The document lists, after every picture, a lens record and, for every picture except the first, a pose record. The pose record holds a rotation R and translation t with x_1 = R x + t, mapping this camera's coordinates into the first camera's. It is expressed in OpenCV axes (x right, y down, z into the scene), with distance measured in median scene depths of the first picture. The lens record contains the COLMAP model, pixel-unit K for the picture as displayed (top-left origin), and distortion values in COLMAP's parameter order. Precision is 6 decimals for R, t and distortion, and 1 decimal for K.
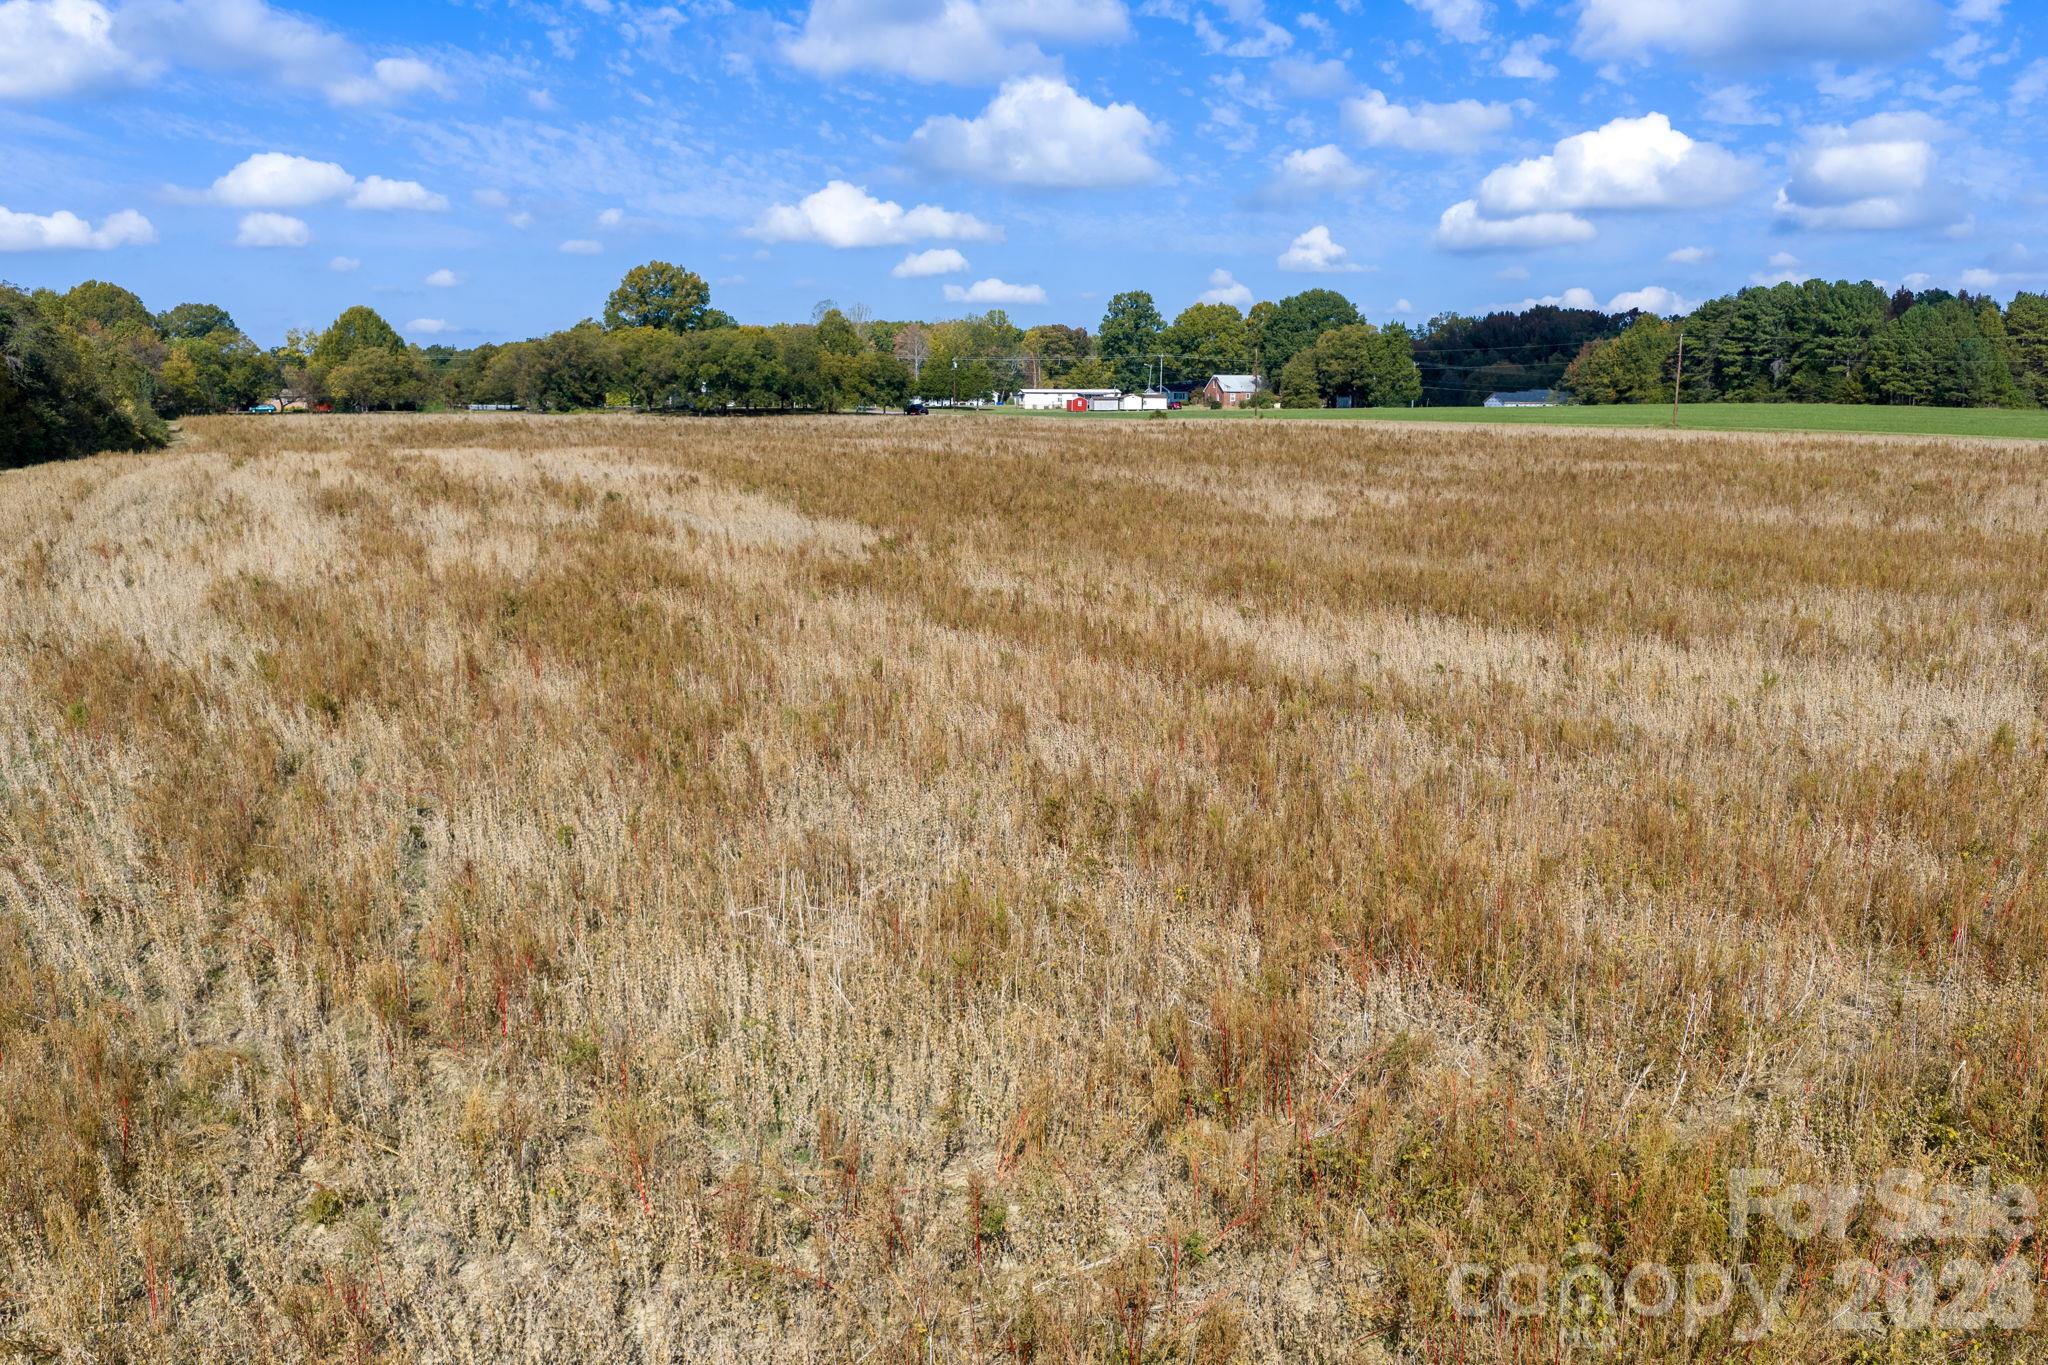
lens RADIAL K [[1701.4, 0, 1028.7], [0, 1701.4, 656.7], [0, 0, 1]] dist [0.022849, -0.027929]
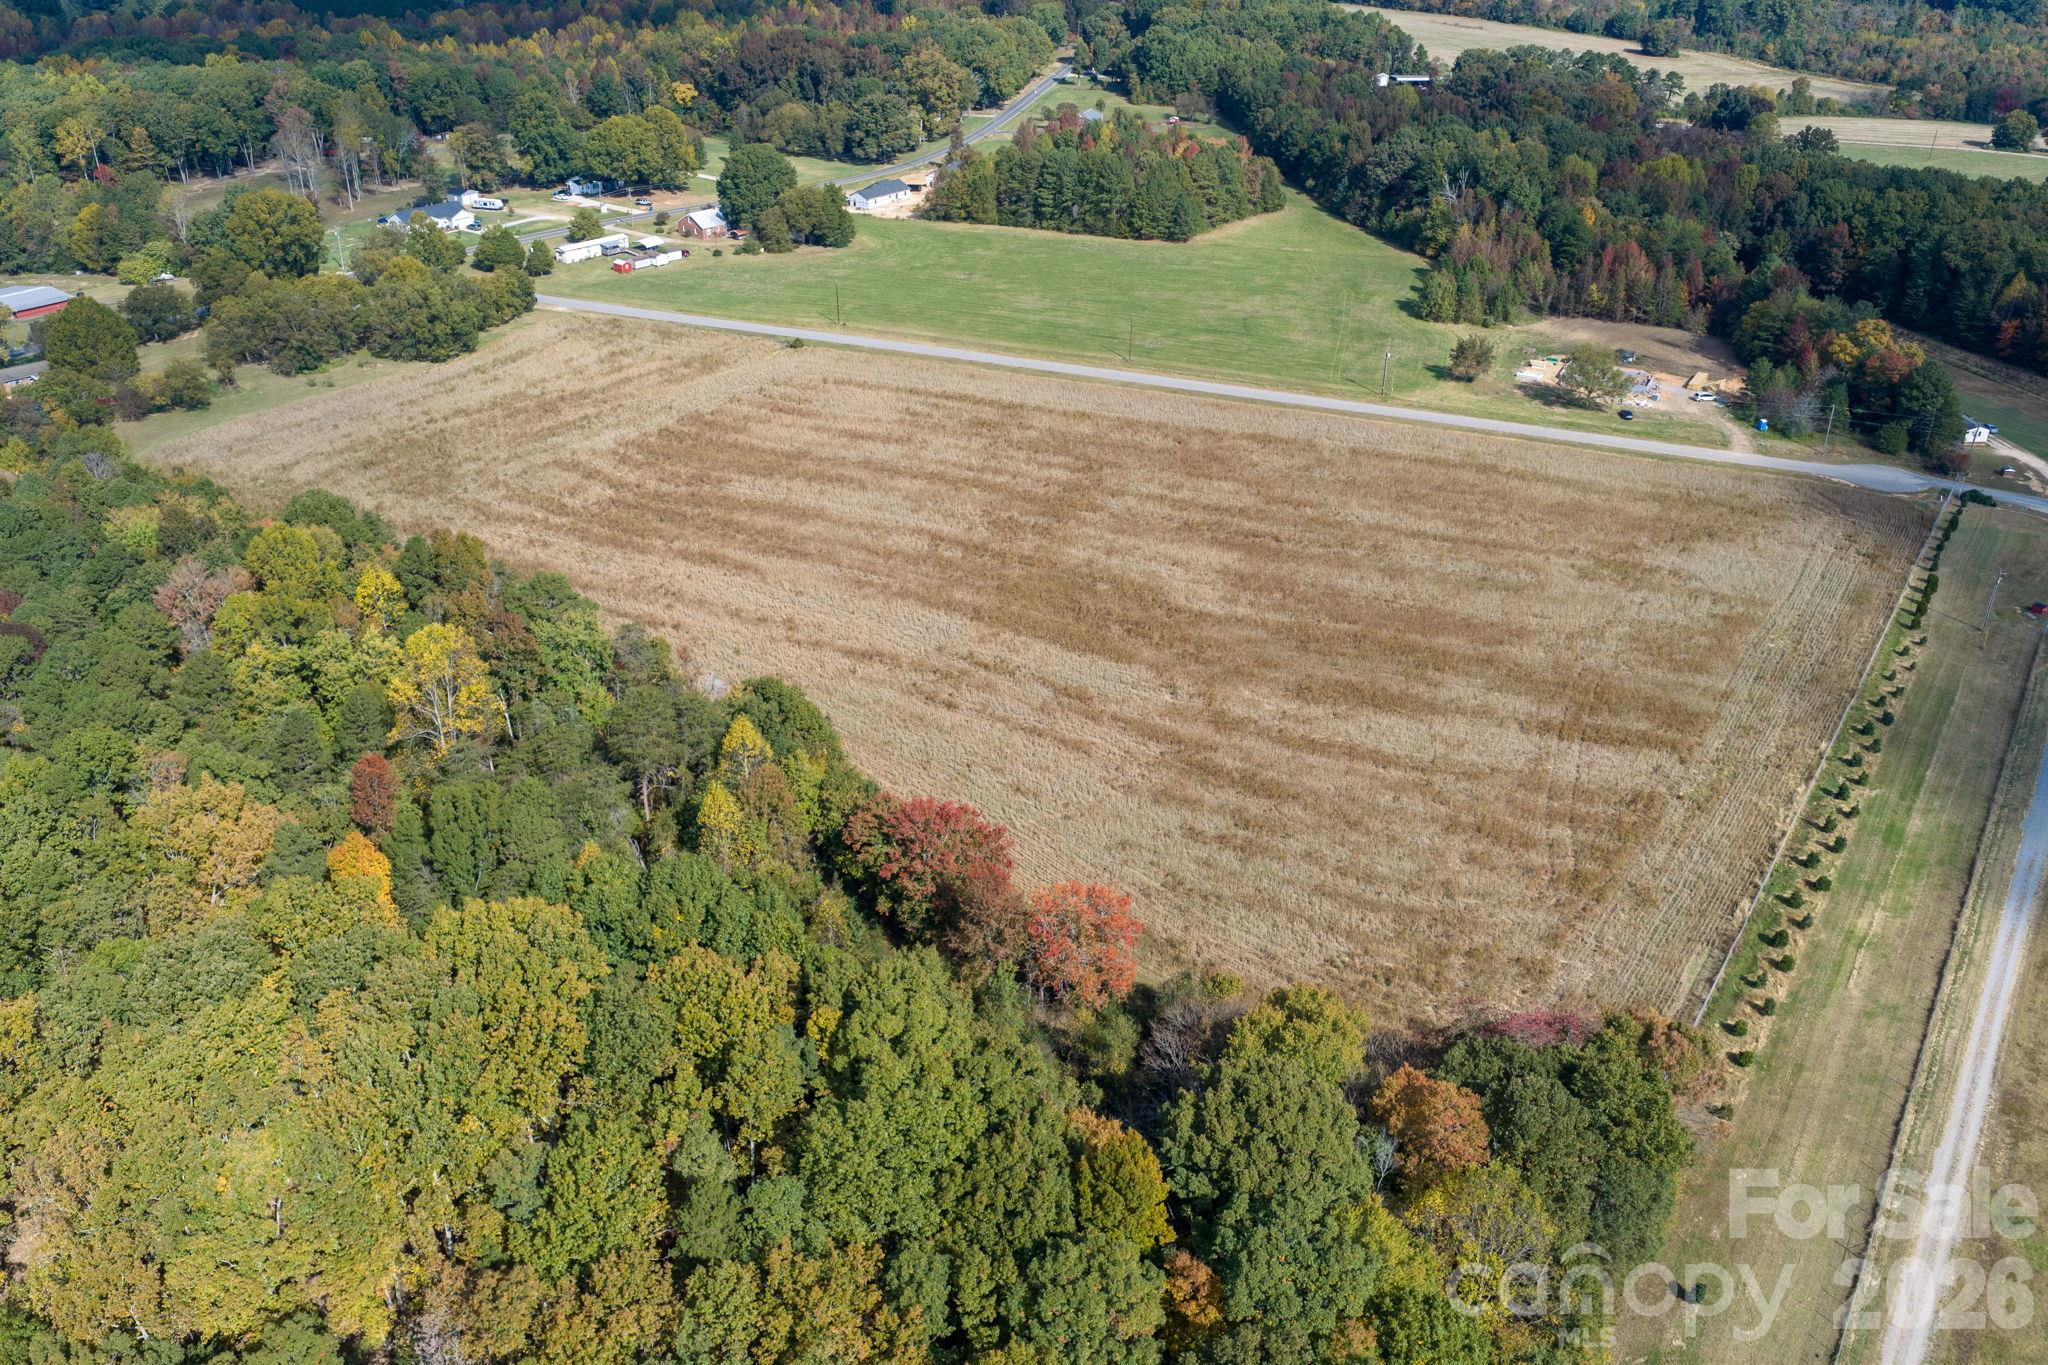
lens RADIAL K [[1701.4, 0, 1030.3], [0, 1701.4, 688.8], [0, 0, 1]] dist [0.022849, -0.027929]
pose [[0.824268, -0.261749, 0.502066, -0.544019], [0.074025, 0.928936, 0.362764, -0.352606], [-0.561340, -0.261850, 0.785068, -0.368775]]
